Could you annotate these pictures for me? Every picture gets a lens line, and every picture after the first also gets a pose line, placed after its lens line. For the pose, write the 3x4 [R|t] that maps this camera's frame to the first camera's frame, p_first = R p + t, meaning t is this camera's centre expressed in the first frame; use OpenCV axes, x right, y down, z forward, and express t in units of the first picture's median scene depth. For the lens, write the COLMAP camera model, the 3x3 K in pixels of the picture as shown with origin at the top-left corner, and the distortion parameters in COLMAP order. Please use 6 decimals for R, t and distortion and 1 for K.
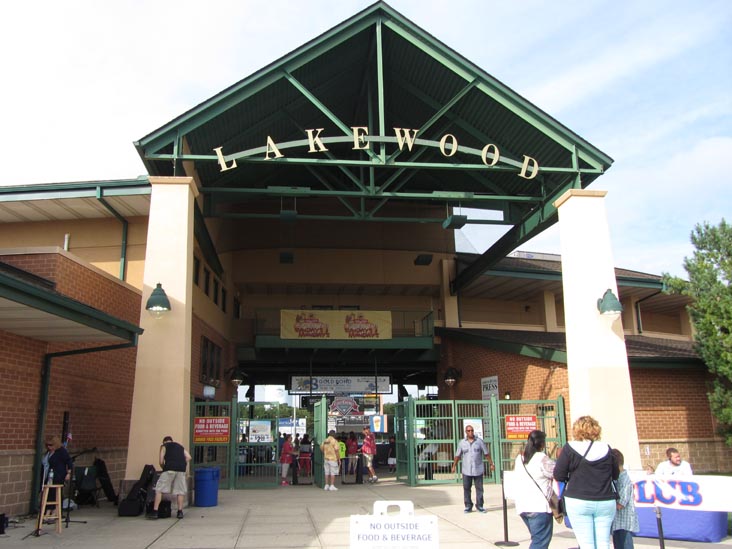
lens RADIAL K [[643.8, 0, 366.0], [0, 643.8, 274.5], [0, 0, 1]] dist [-0.053522, 0.003426]
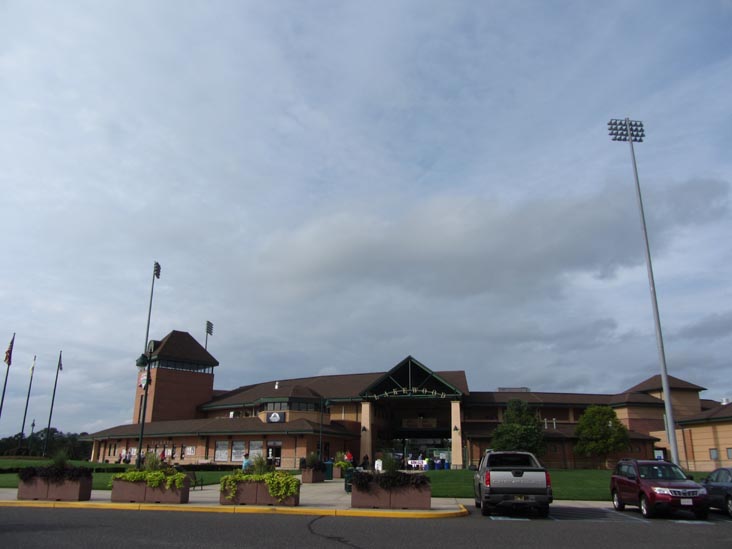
lens RADIAL K [[643.8, 0, 366.0], [0, 643.8, 274.5], [0, 0, 1]] dist [-0.053522, 0.003426]
pose [[0.939866, -0.070347, -0.334221, 1.298057], [0.057136, 0.997153, -0.049209, -0.815123], [0.336732, 0.027154, 0.941209, -3.362132]]
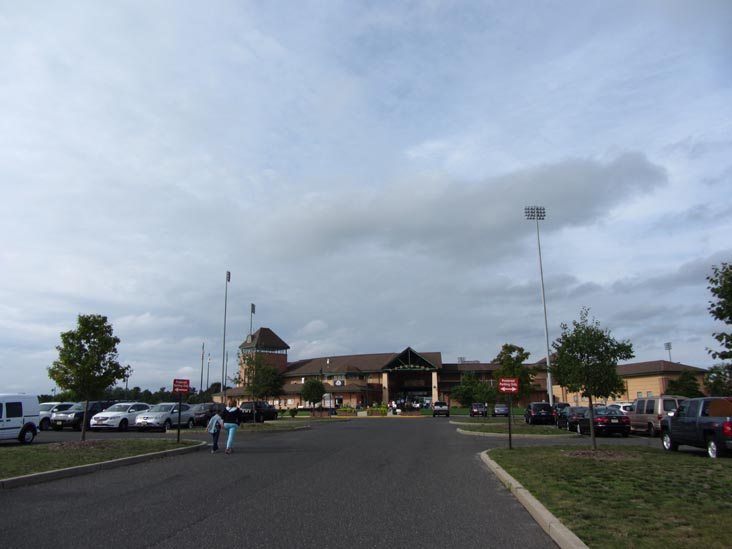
lens RADIAL K [[643.8, 0, 366.0], [0, 643.8, 274.5], [0, 0, 1]] dist [-0.053522, 0.003426]
pose [[0.943840, -0.056569, -0.325526, 2.228611], [0.070970, 0.996948, 0.032526, -1.674513], [0.322692, -0.053802, 0.944974, -6.825625]]
